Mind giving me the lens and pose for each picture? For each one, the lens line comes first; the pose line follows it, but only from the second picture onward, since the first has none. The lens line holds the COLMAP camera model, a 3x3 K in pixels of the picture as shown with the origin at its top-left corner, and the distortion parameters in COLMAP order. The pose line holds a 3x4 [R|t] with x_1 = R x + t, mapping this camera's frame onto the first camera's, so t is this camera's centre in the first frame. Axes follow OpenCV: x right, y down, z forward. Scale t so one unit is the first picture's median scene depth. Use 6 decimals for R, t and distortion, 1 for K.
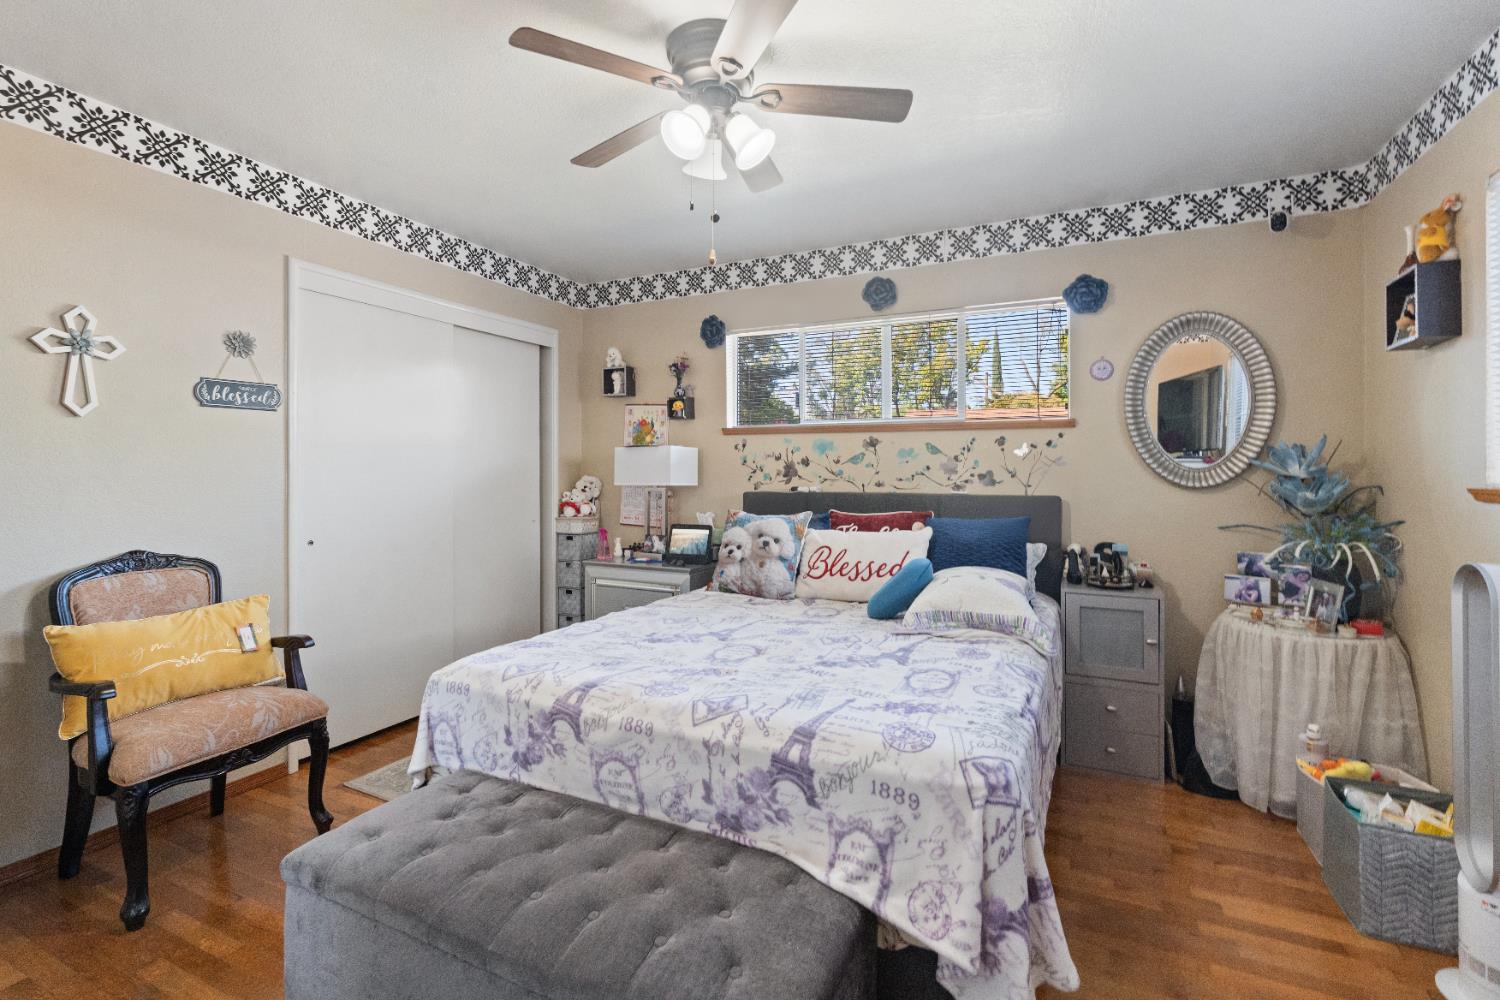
lens RADIAL K [[676.1, 0, 752.0], [0, 676.1, 446.3], [0, 0, 1]] dist [-0.001853, -0.000438]
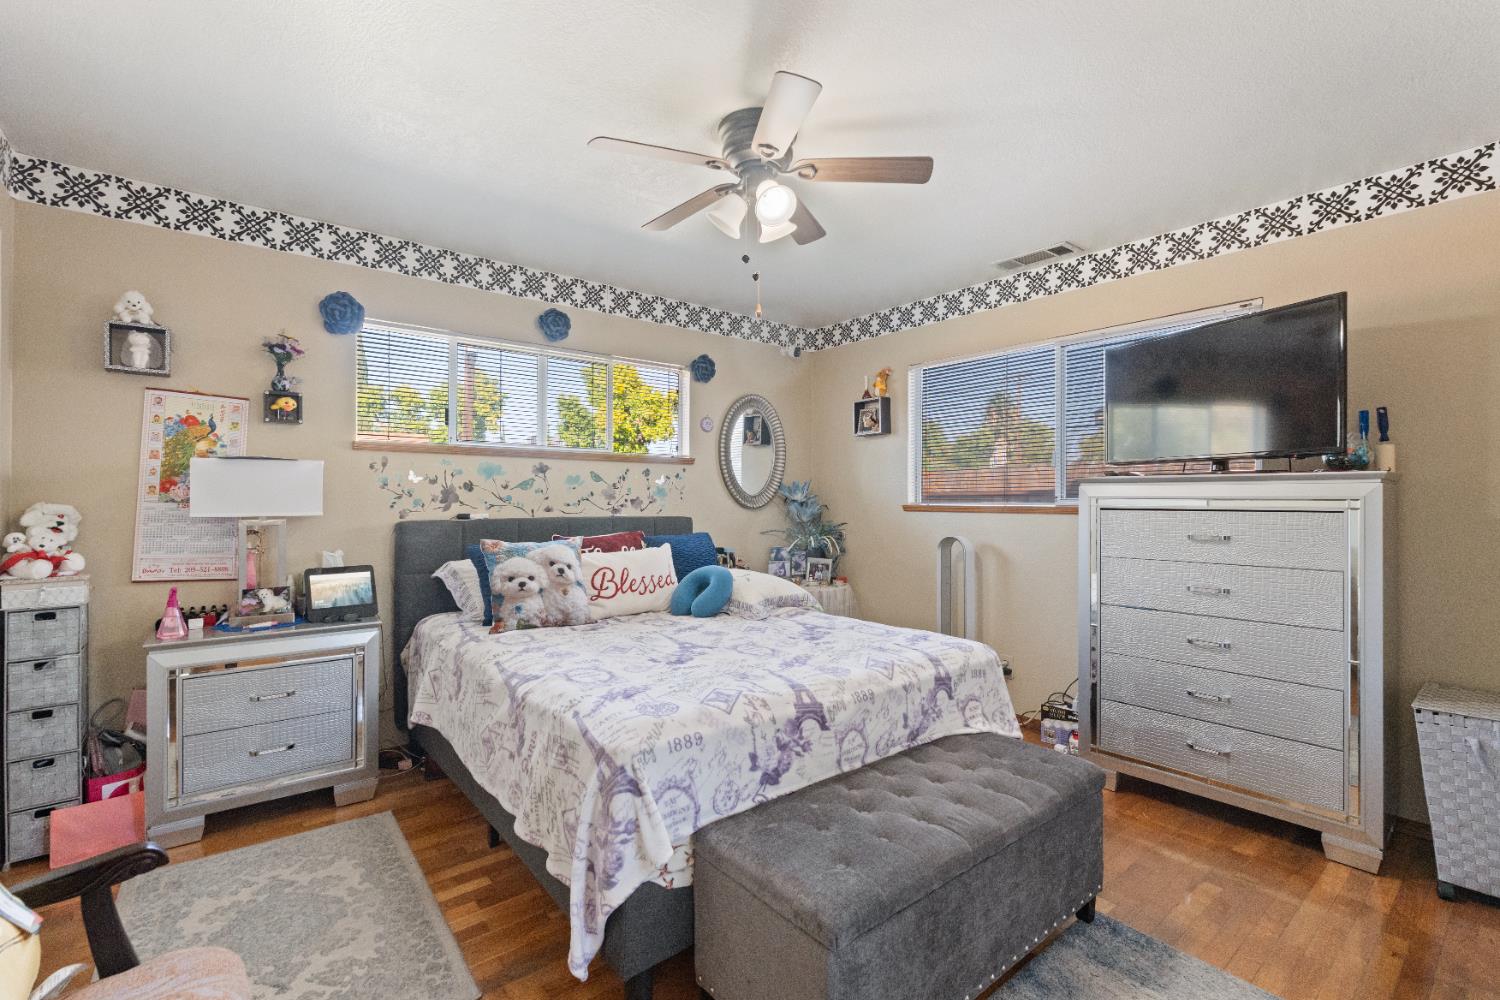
lens RADIAL K [[672.7, 0, 749.5], [0, 672.7, 475.0], [0, 0, 1]] dist [0.003027, 0.000149]
pose [[0.423292, 0.032559, 0.905408, -0.647001], [-0.033967, 0.999222, -0.020053, 0.014635], [-0.905356, -0.022266, 0.424068, 0.304280]]
